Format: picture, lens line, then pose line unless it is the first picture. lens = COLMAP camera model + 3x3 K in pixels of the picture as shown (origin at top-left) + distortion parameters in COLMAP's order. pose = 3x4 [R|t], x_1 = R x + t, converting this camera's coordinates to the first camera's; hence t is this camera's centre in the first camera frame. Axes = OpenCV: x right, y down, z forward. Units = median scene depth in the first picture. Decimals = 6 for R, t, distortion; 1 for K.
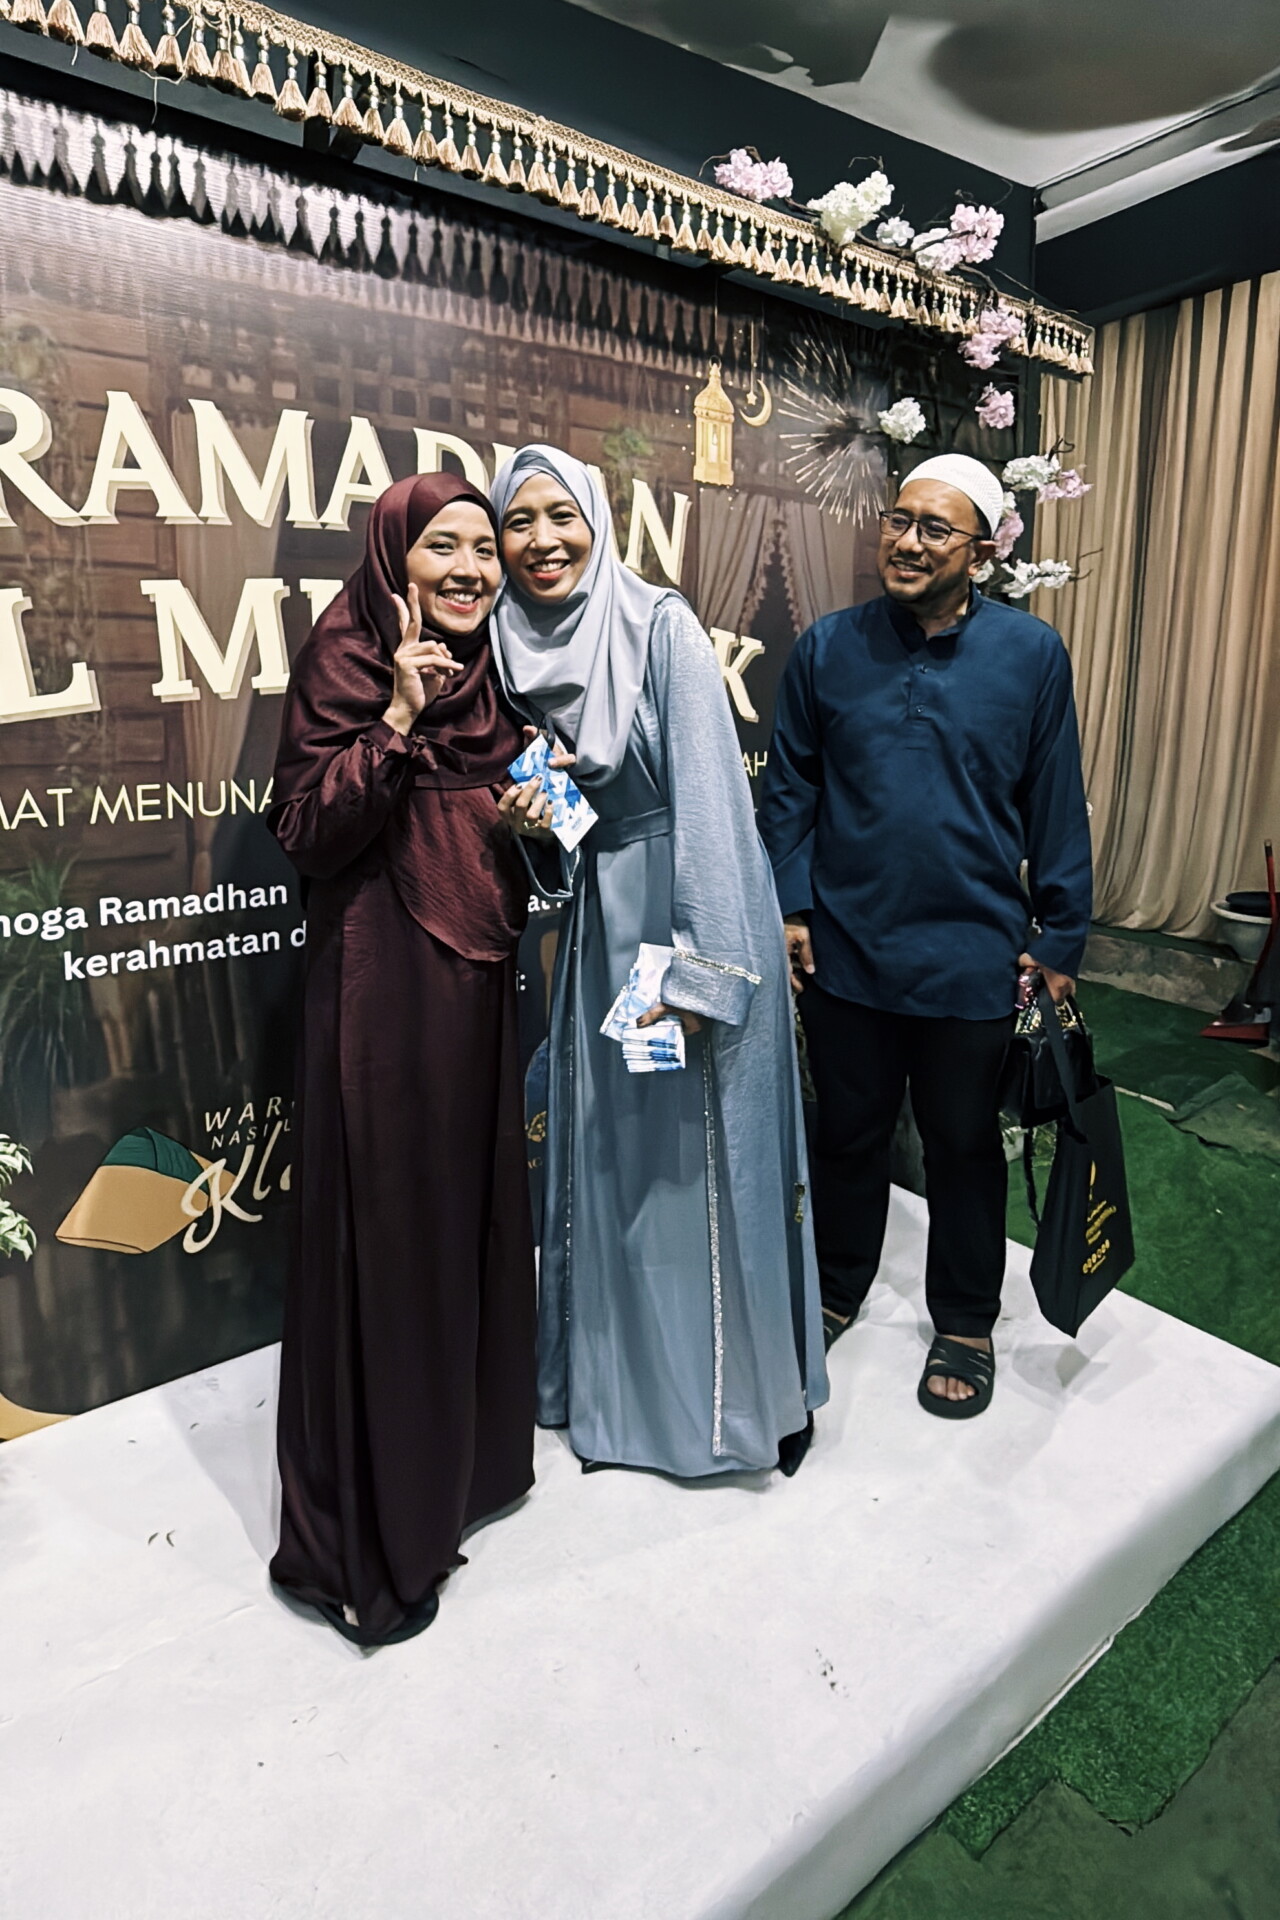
lens RADIAL K [[1031.9, 0, 635.7], [0, 1031.9, 785.2], [0, 0, 1]] dist [-0.001192, 0.001722]
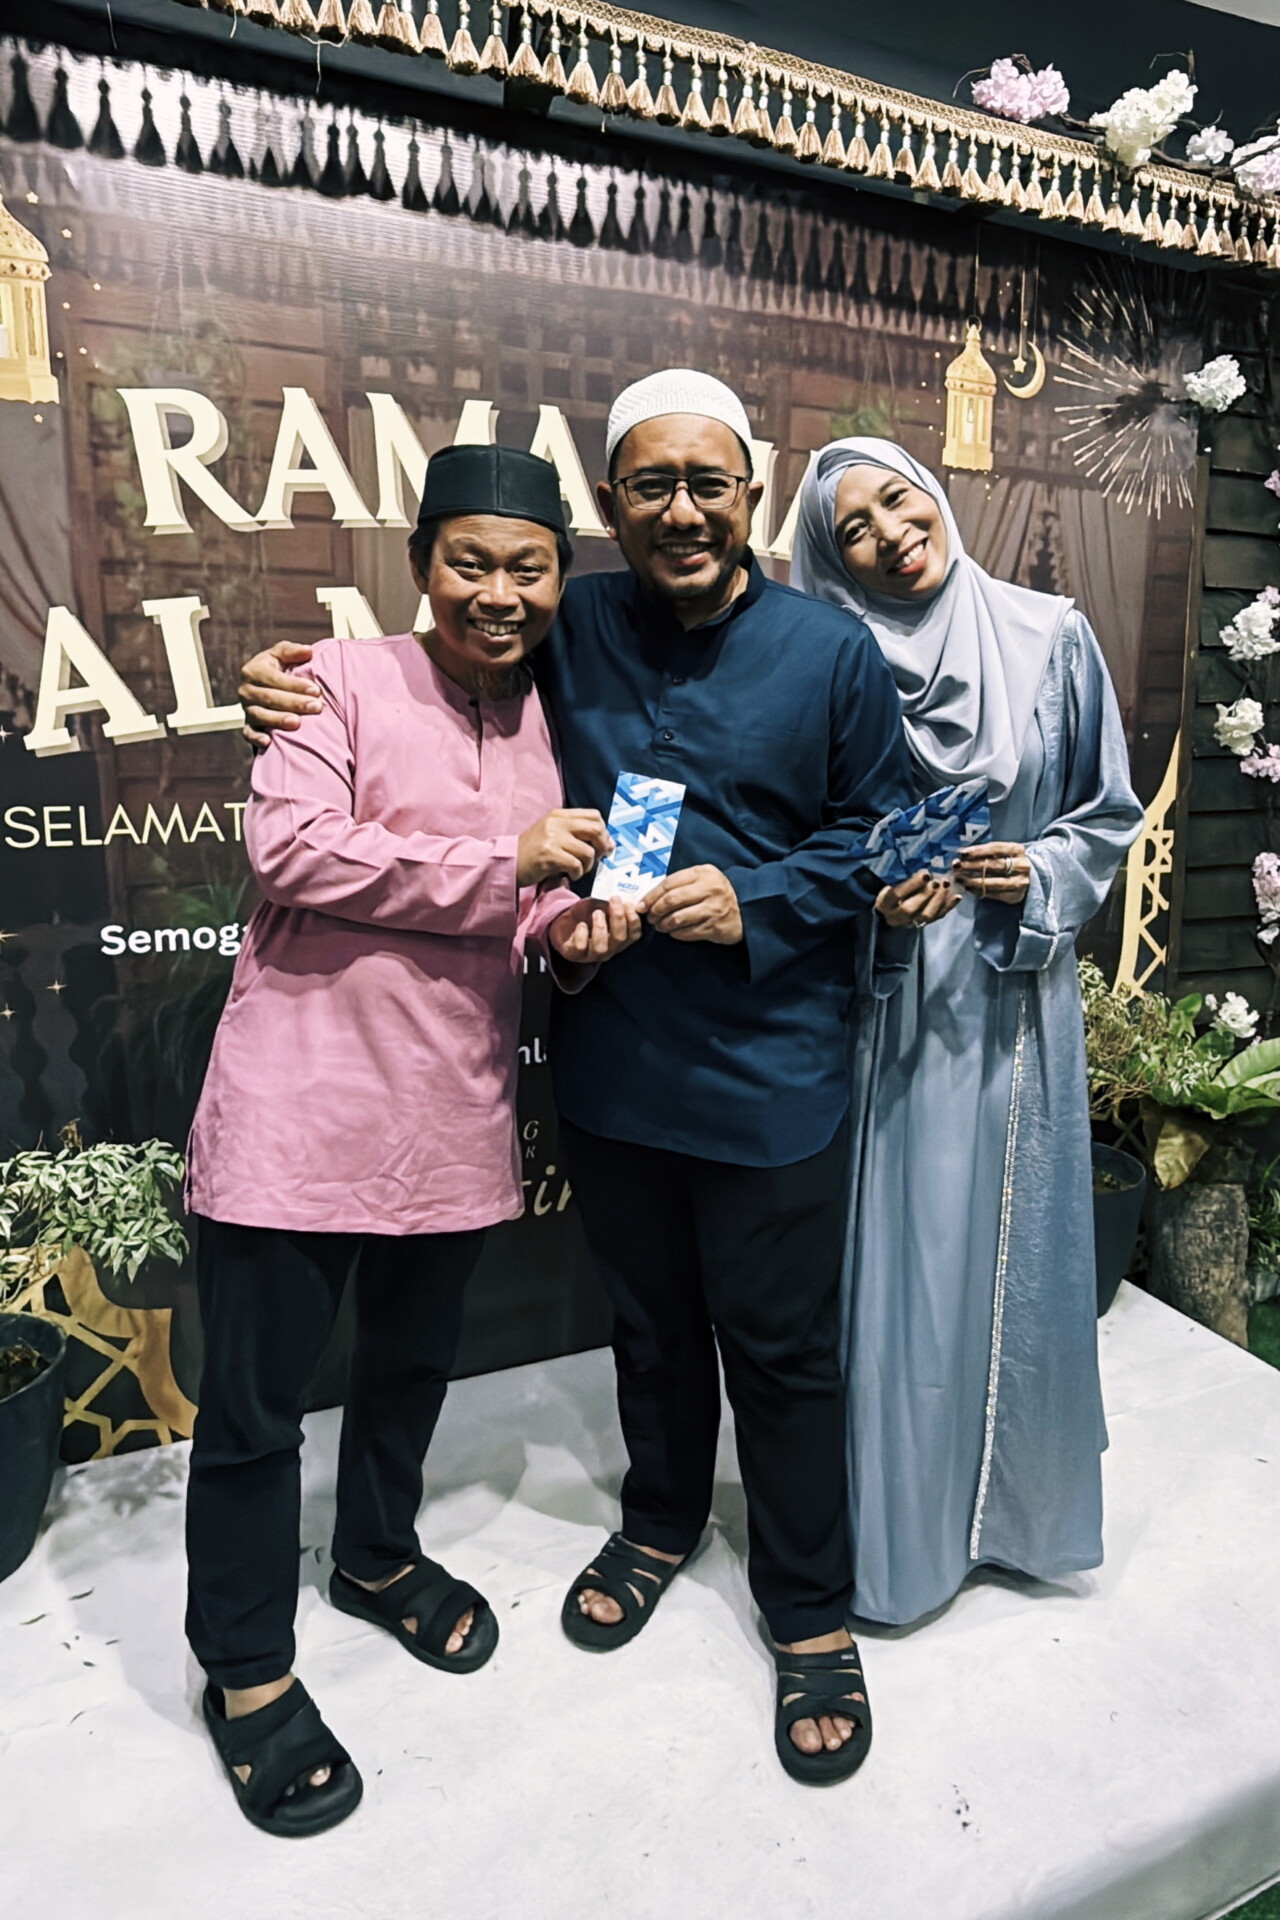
lens RADIAL K [[1156.5, 0, 717.1], [0, 1156.5, 883.7], [0, 0, 1]] dist [-0.001553, 0.002512]
pose [[0.979247, 0.041549, -0.198364, 0.095335], [-0.031080, 0.997969, 0.055604, 0.003866], [0.200271, -0.048285, 0.978550, 0.007999]]
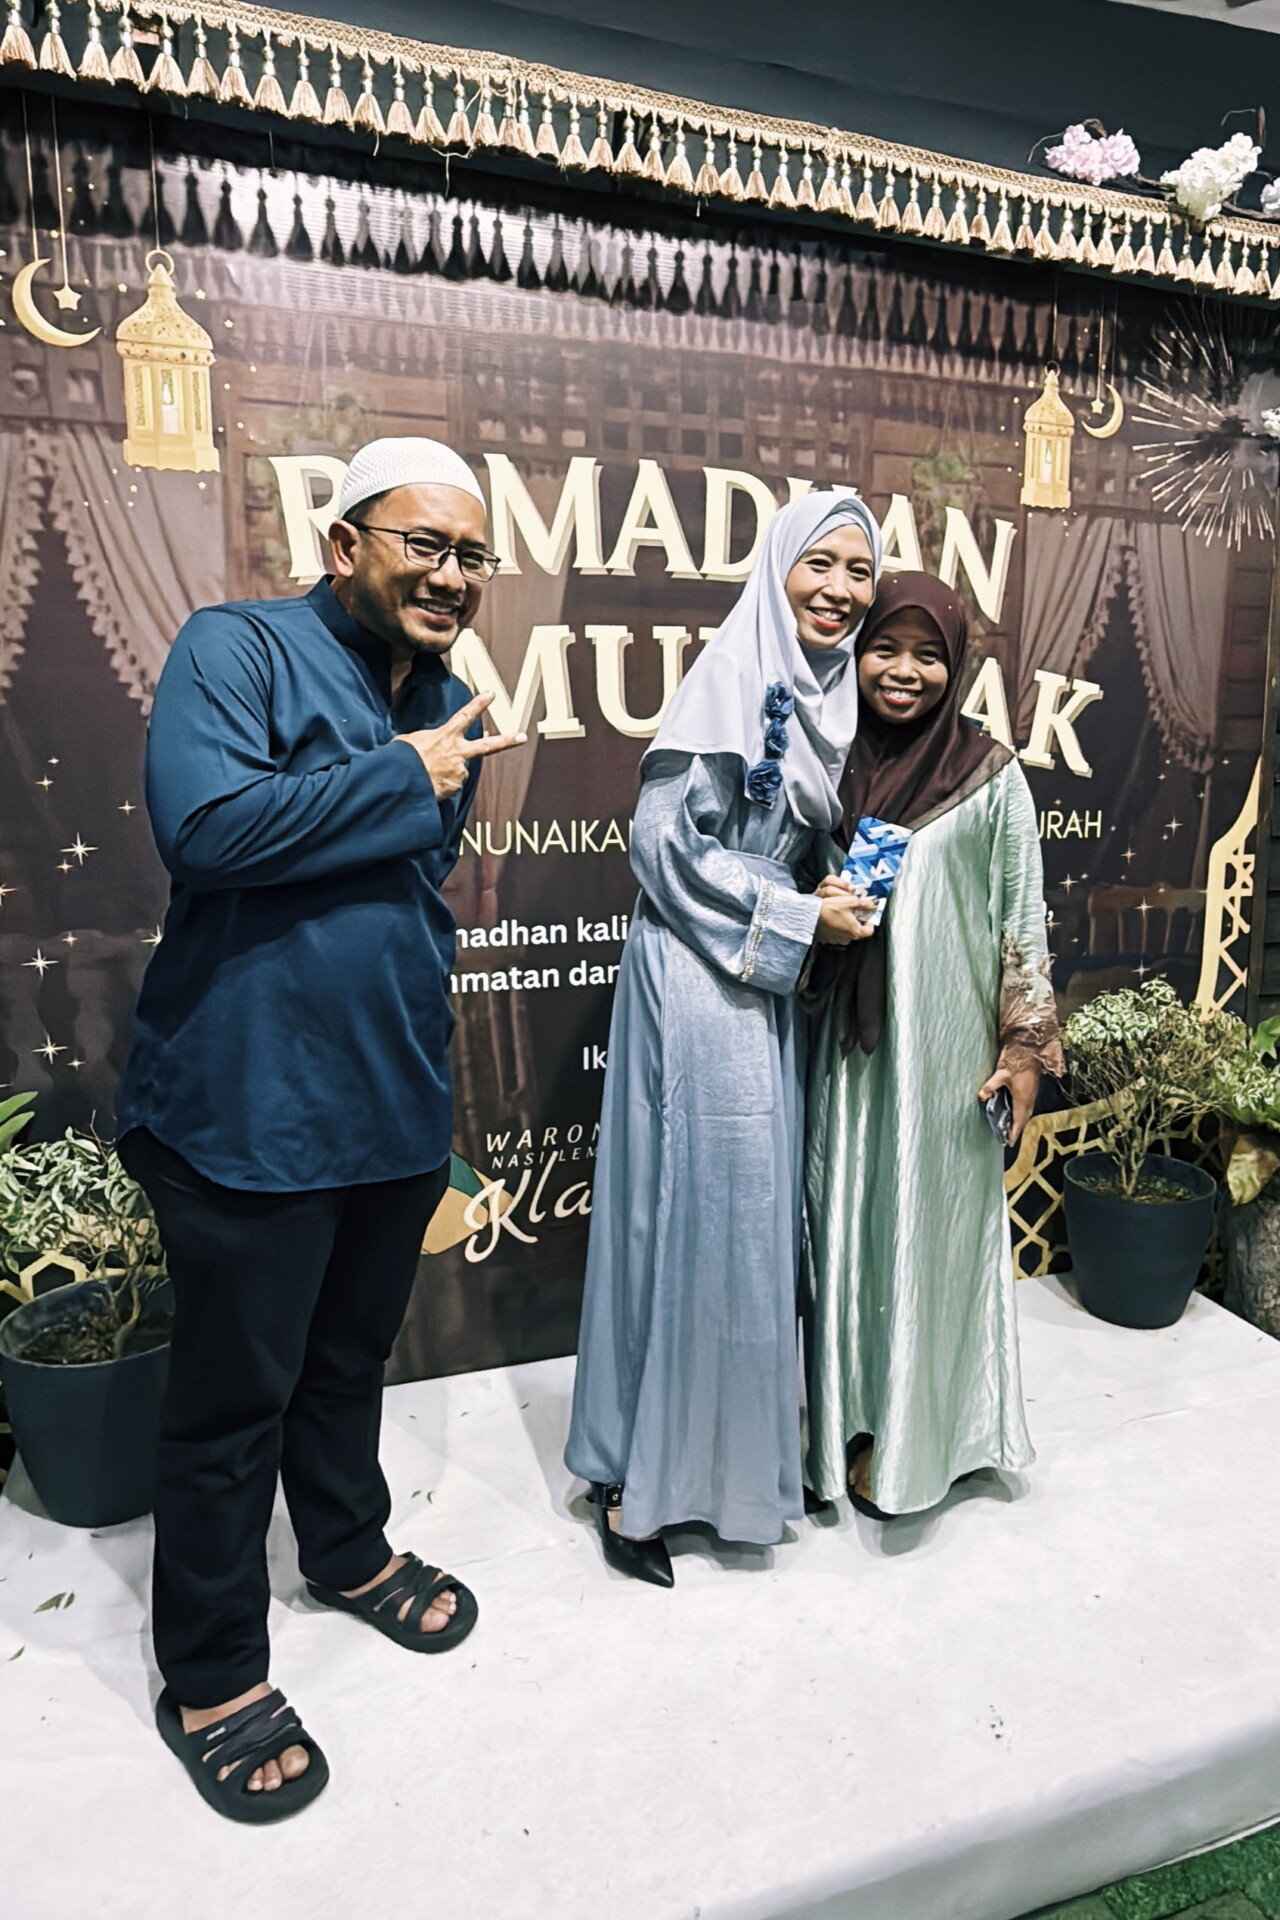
lens RADIAL K [[1203.2, 0, 742.0], [0, 1203.2, 904.6], [0, 0, 1]] dist [-0.000741, 0.001687]
pose [[0.962585, 0.049955, -0.266337, 0.145384], [-0.036937, 0.997875, 0.053668, 0.005368], [0.268452, -0.041823, 0.962385, -0.106102]]
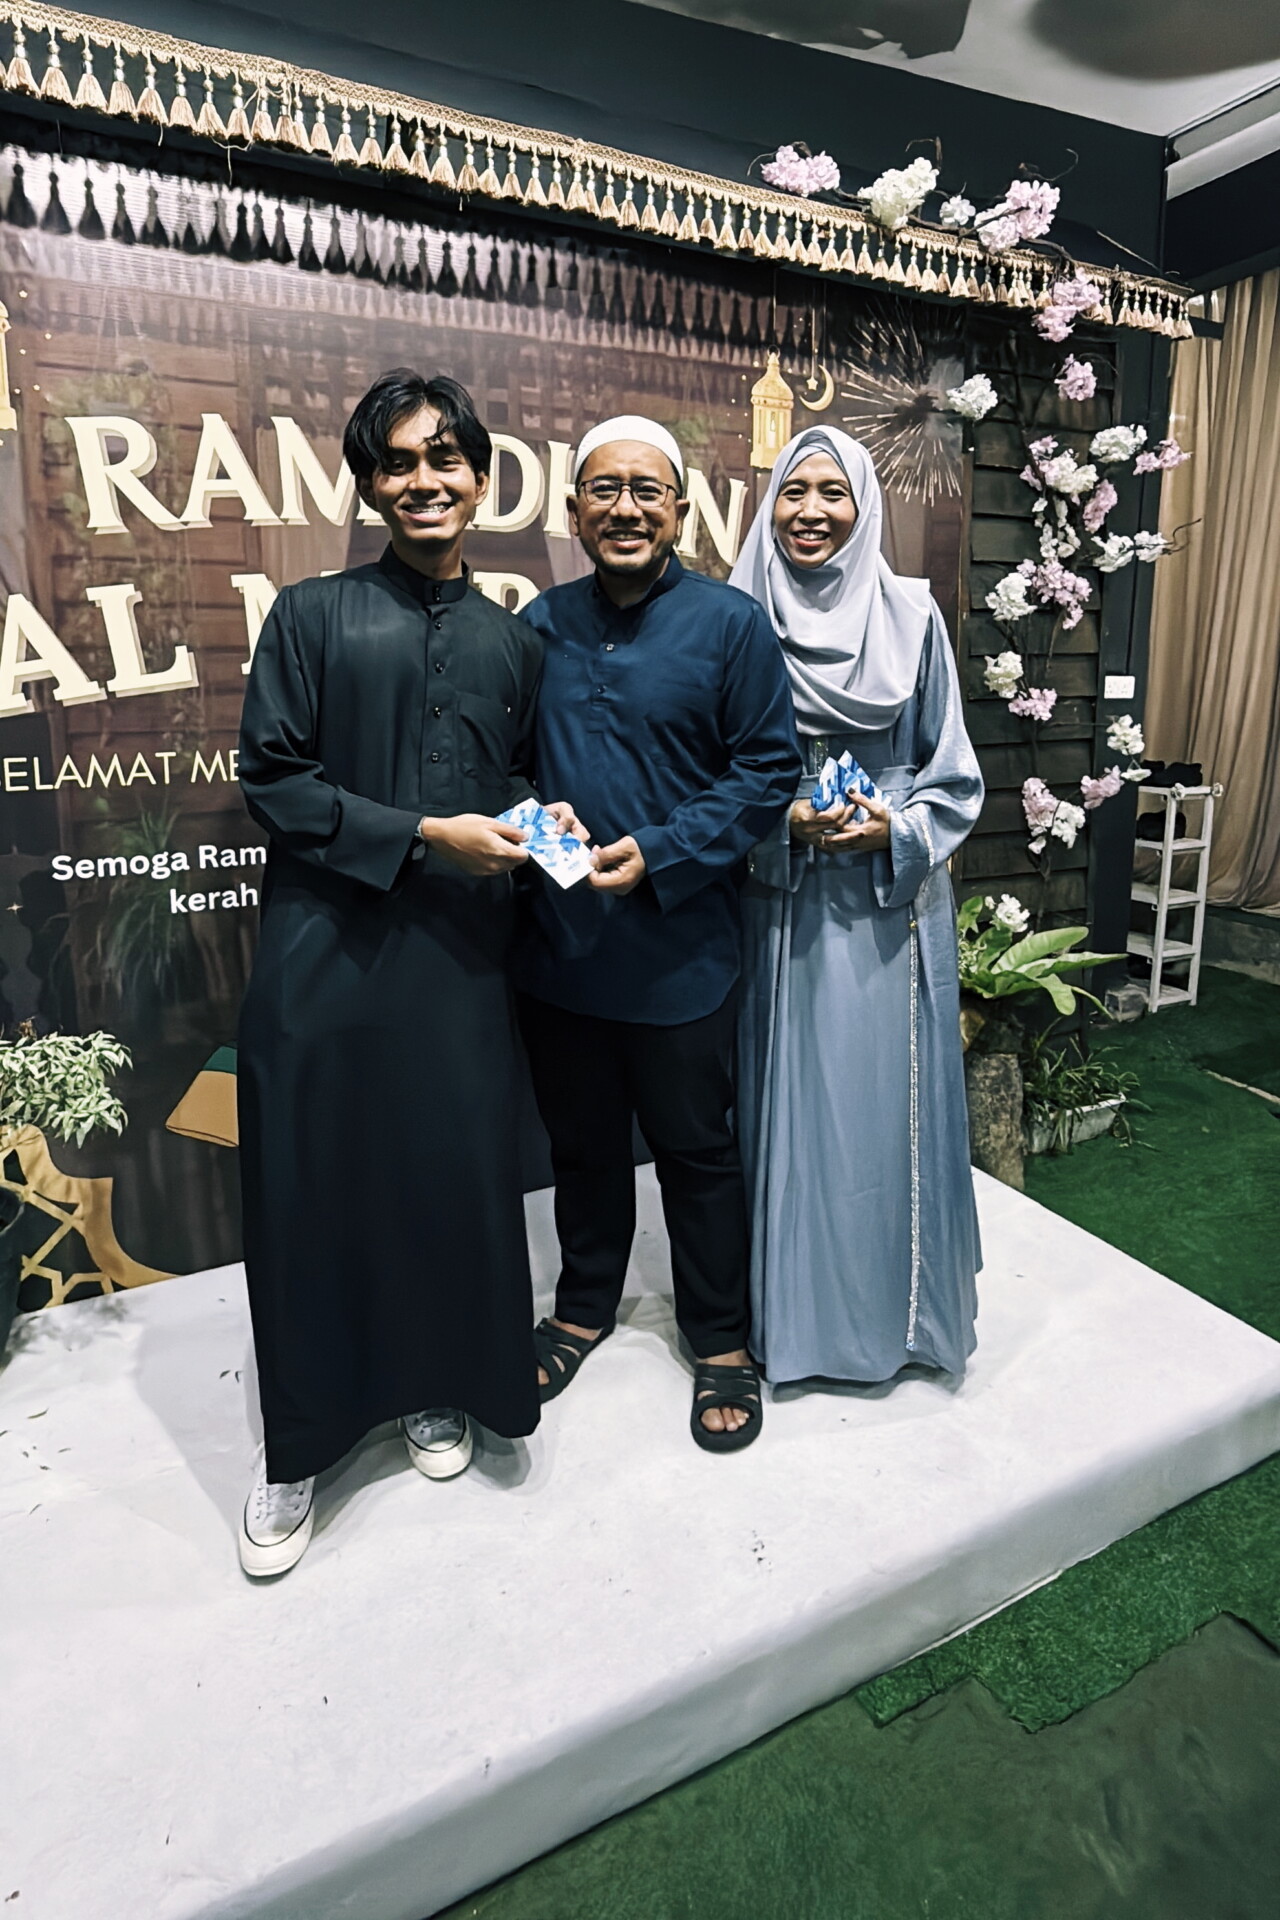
lens RADIAL K [[1030.3, 0, 637.5], [0, 1030.3, 784.0], [0, 0, 1]] dist [-0.000792, 0.001622]
pose [[0.985864, 0.018688, -0.166501, 0.150571], [-0.014373, 0.999530, 0.027085, -0.000160], [0.166928, -0.024309, 0.985669, -0.069644]]
